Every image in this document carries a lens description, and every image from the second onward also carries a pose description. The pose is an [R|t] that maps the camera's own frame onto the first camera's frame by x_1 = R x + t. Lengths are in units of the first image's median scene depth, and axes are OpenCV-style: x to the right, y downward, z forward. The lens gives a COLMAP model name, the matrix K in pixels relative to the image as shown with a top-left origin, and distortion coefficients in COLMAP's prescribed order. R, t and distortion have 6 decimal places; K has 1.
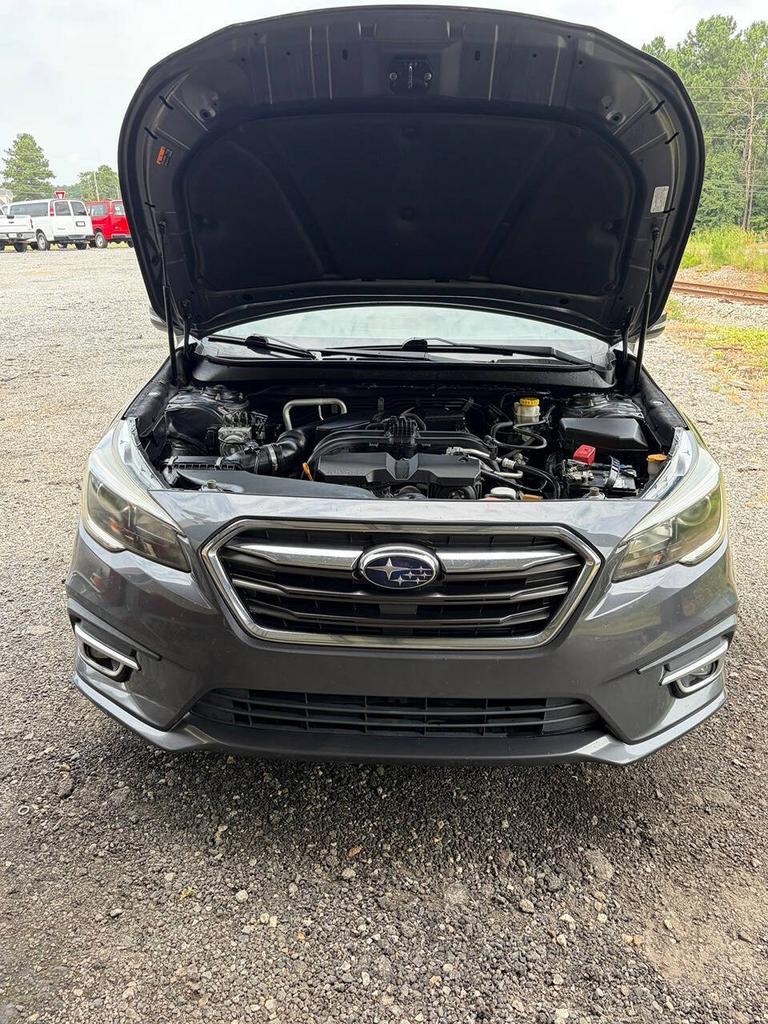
lens RADIAL K [[879.6, 0, 379.6], [0, 879.6, 518.2], [0, 0, 1]] dist [0.032988, -0.016394]
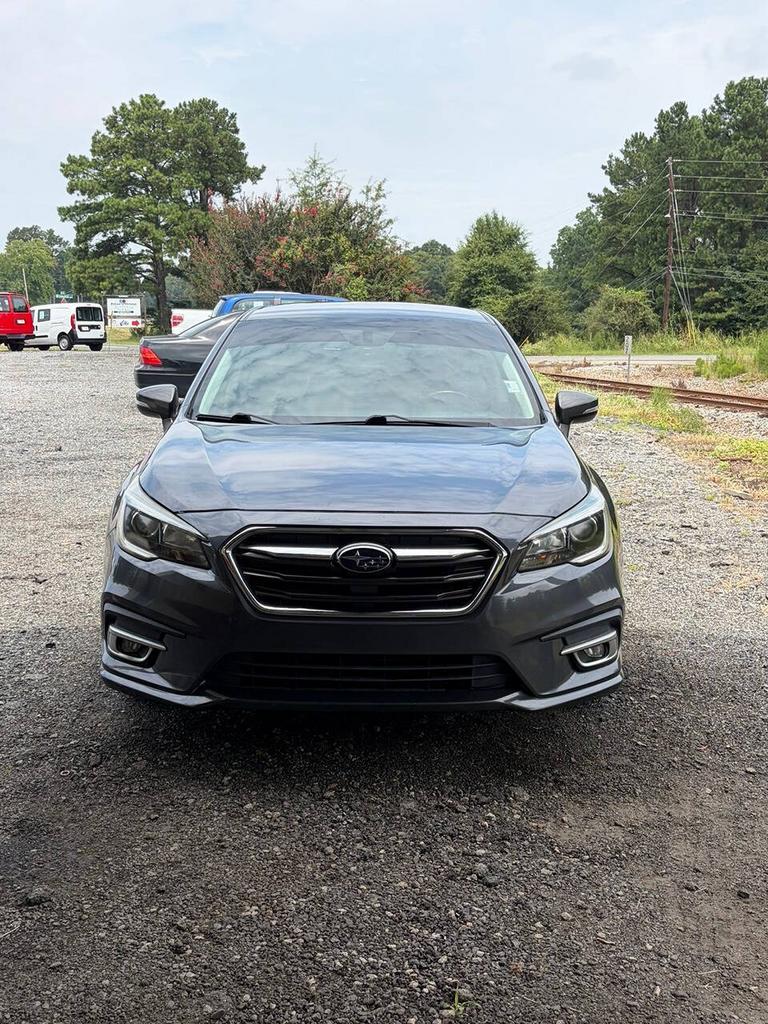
lens RADIAL K [[1268.1, 0, 380.4], [0, 1268.1, 527.3], [0, 0, 1]] dist [0.035928, -0.059045]
pose [[0.999294, -0.004303, 0.037334, -0.023521], [0.010258, 0.986928, -0.160838, 0.284467], [-0.036153, 0.161107, 0.986274, -0.851398]]
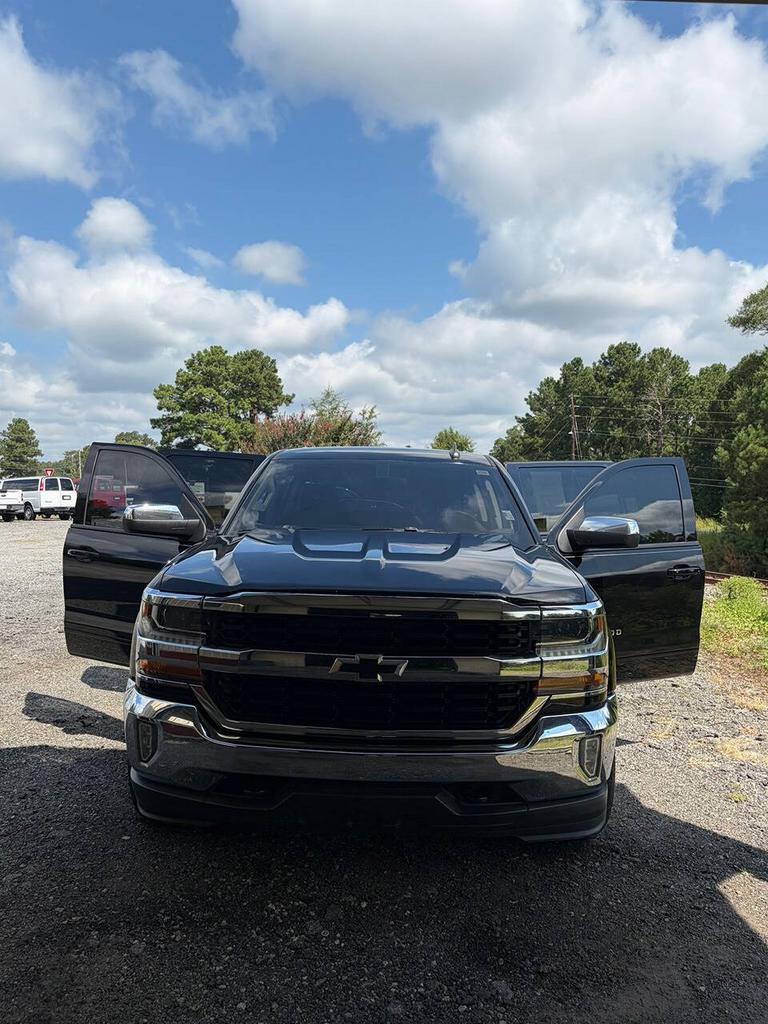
lens RADIAL K [[868.0, 0, 381.3], [0, 868.0, 512.1], [0, 0, 1]] dist [0.076870, -0.125094]
pose [[0.998641, 0.017569, 0.049073, -0.013524], [-0.002005, 0.953732, -0.300652, 0.093973], [-0.052085, 0.300145, 0.952470, -0.450890]]
